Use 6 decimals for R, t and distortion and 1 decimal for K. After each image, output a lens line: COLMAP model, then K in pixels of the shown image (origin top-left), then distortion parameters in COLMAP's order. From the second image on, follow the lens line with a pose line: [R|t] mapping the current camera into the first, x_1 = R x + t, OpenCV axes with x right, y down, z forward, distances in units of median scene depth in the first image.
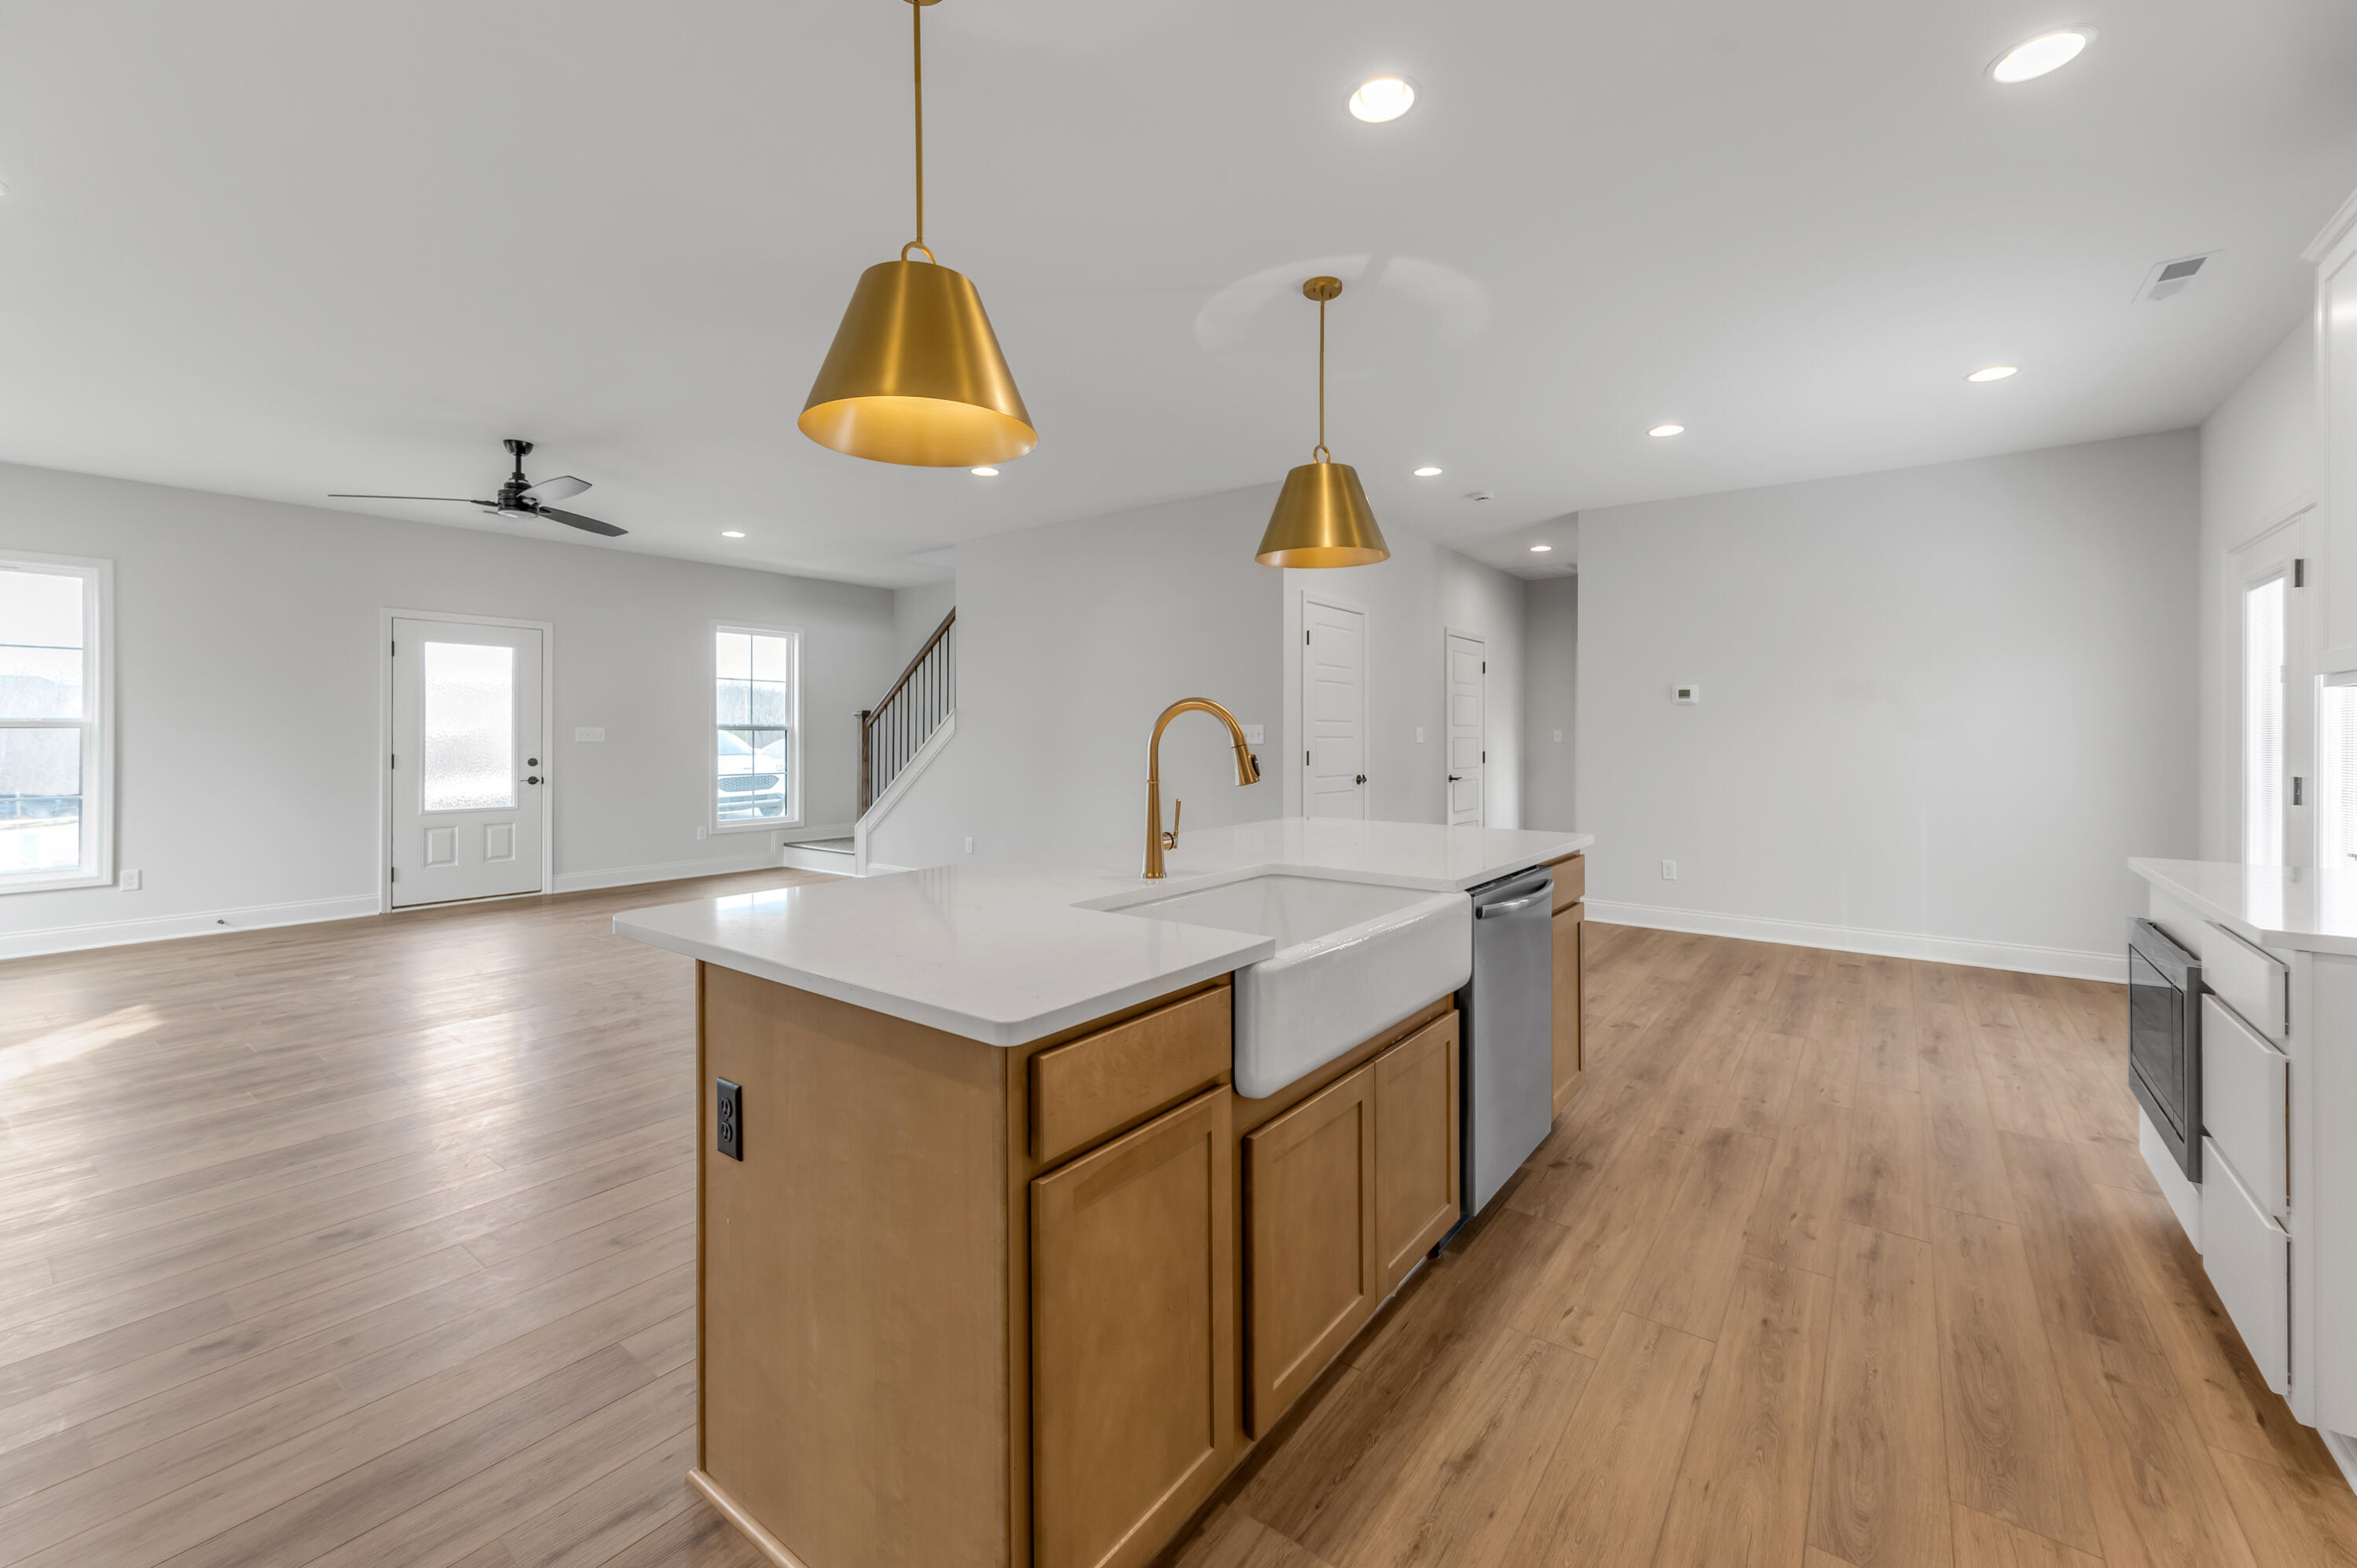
lens RADIAL K [[959.6, 0, 1179.1], [0, 959.6, 735.9], [0, 0, 1]] dist [0.003774, -0.000349]
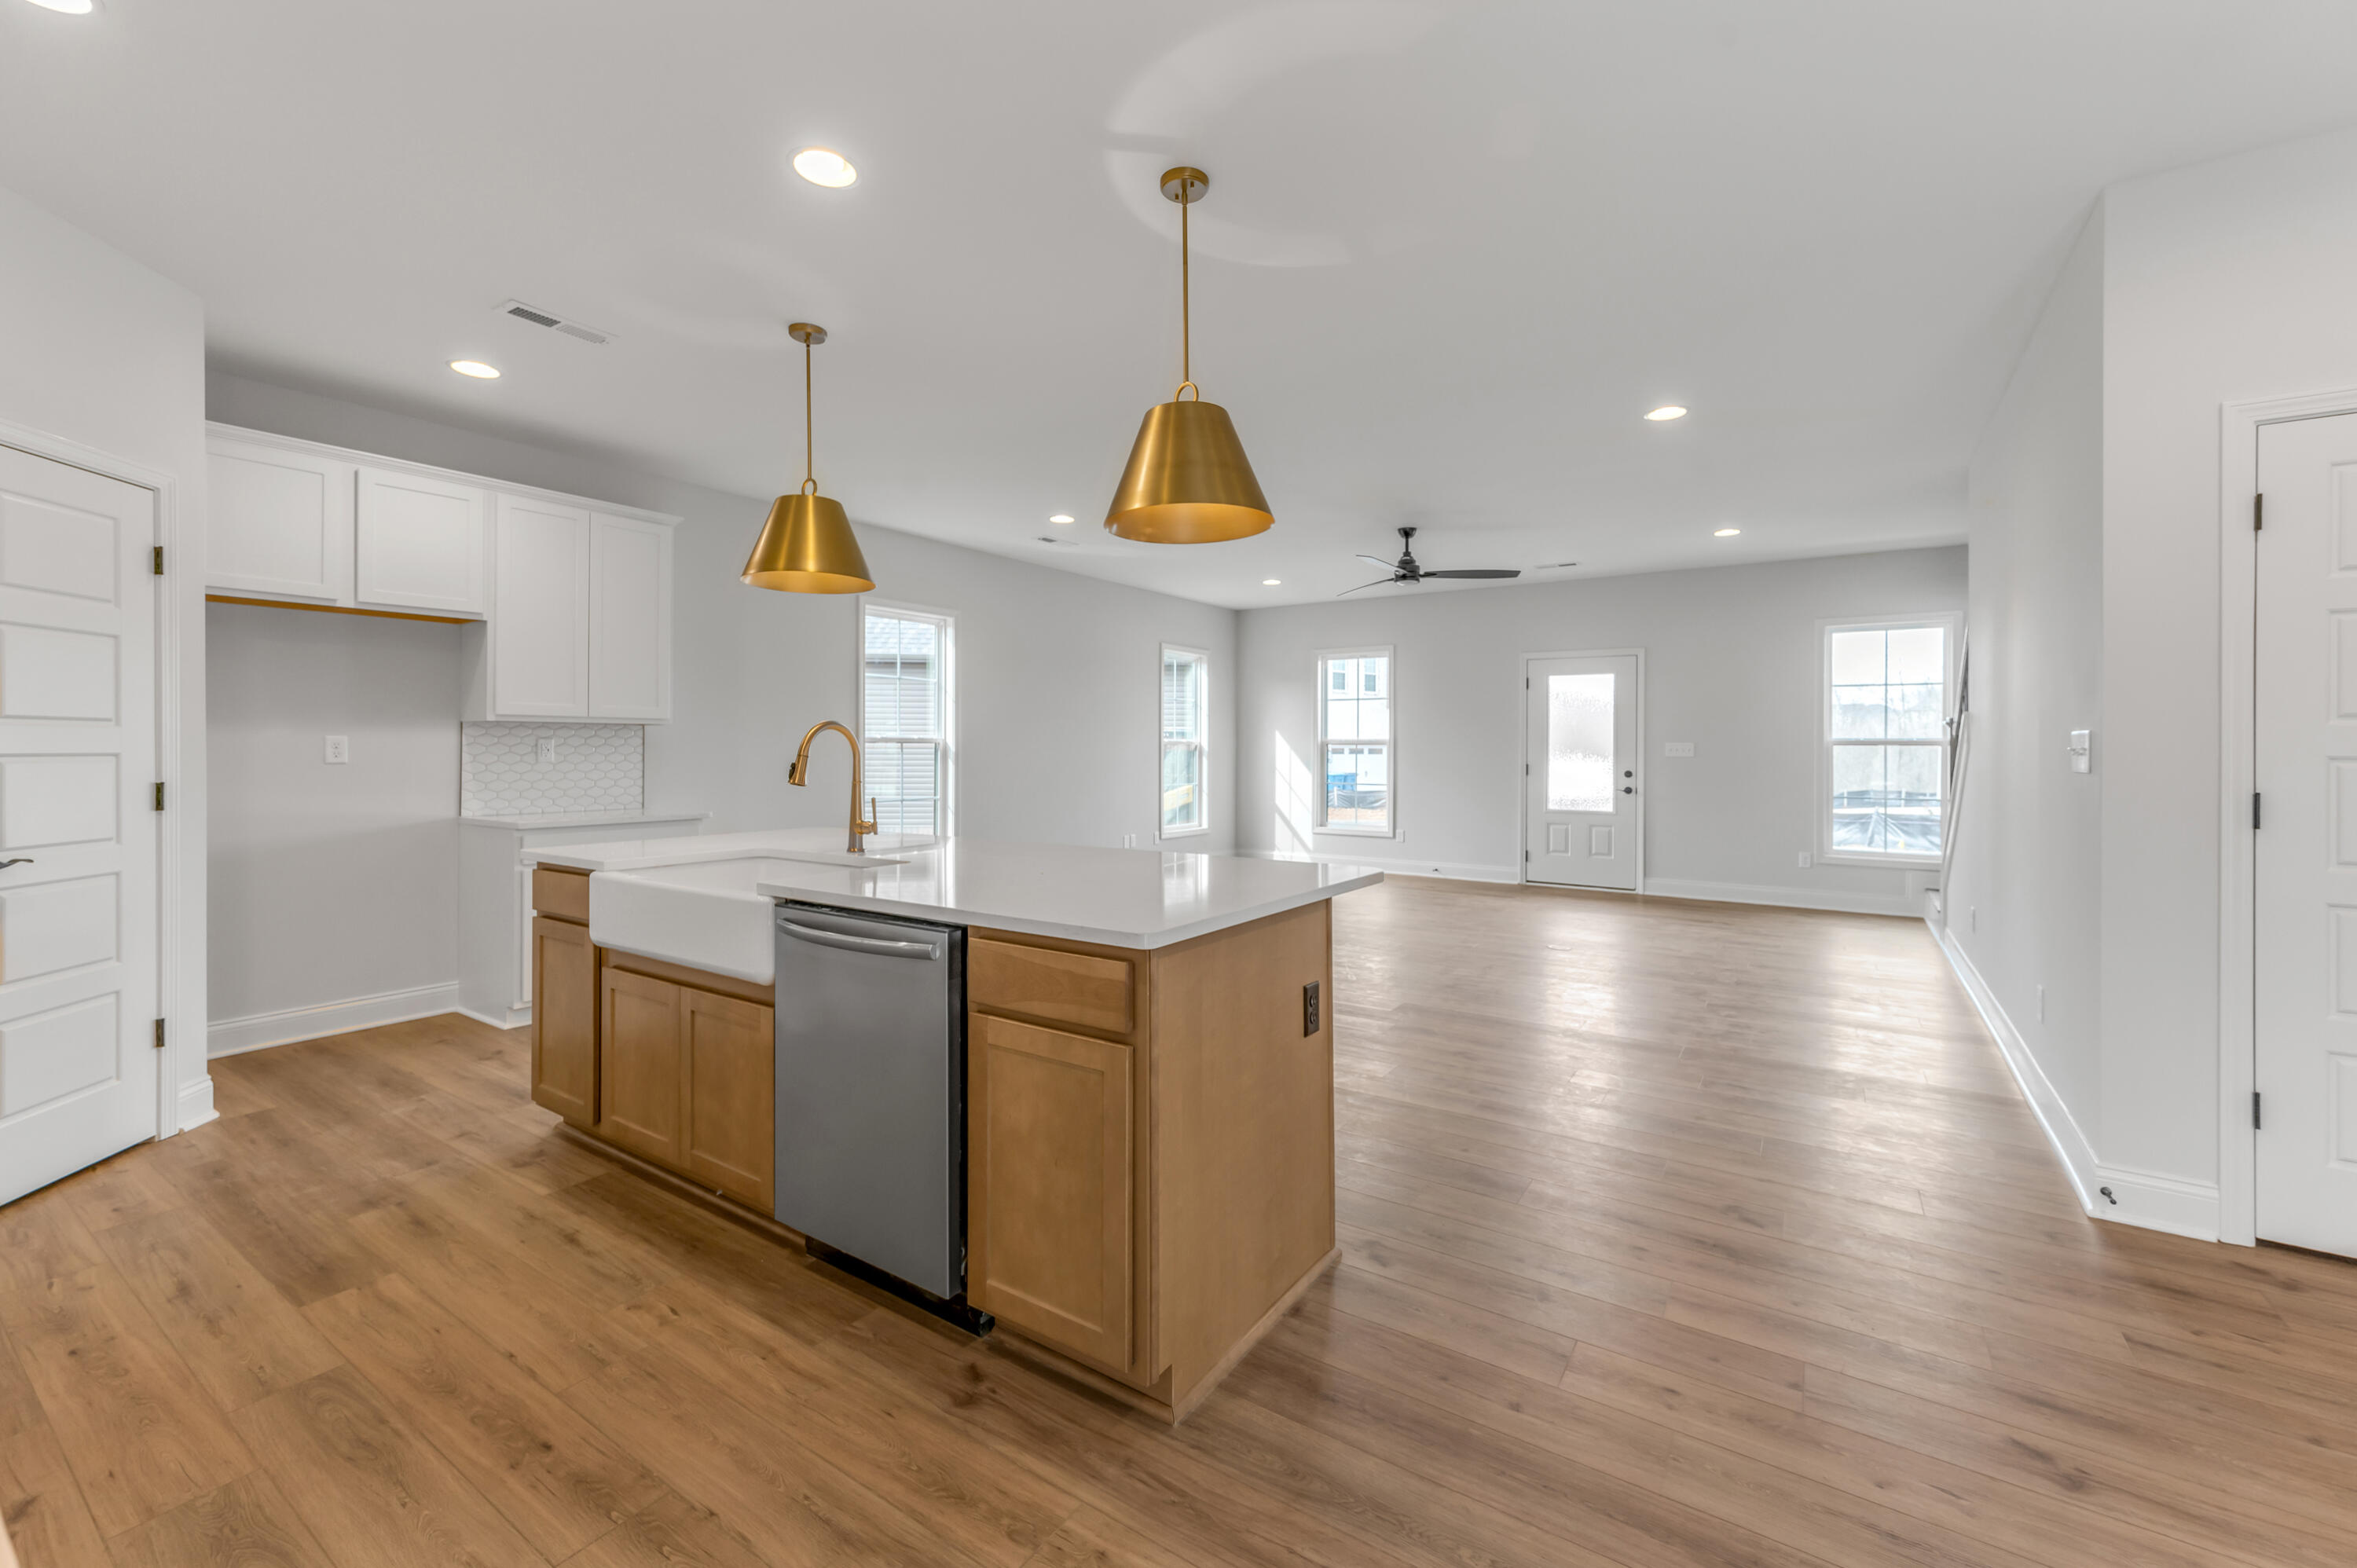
lens RADIAL K [[951.1, 0, 1186.4], [0, 951.1, 754.9], [0, 0, 1]] dist [0.001583, 0.000565]
pose [[0.056524, 0.007129, -0.998376, 1.270777], [-0.003506, 0.999970, 0.006942, -0.003505], [0.998395, 0.003108, 0.056547, 1.305786]]
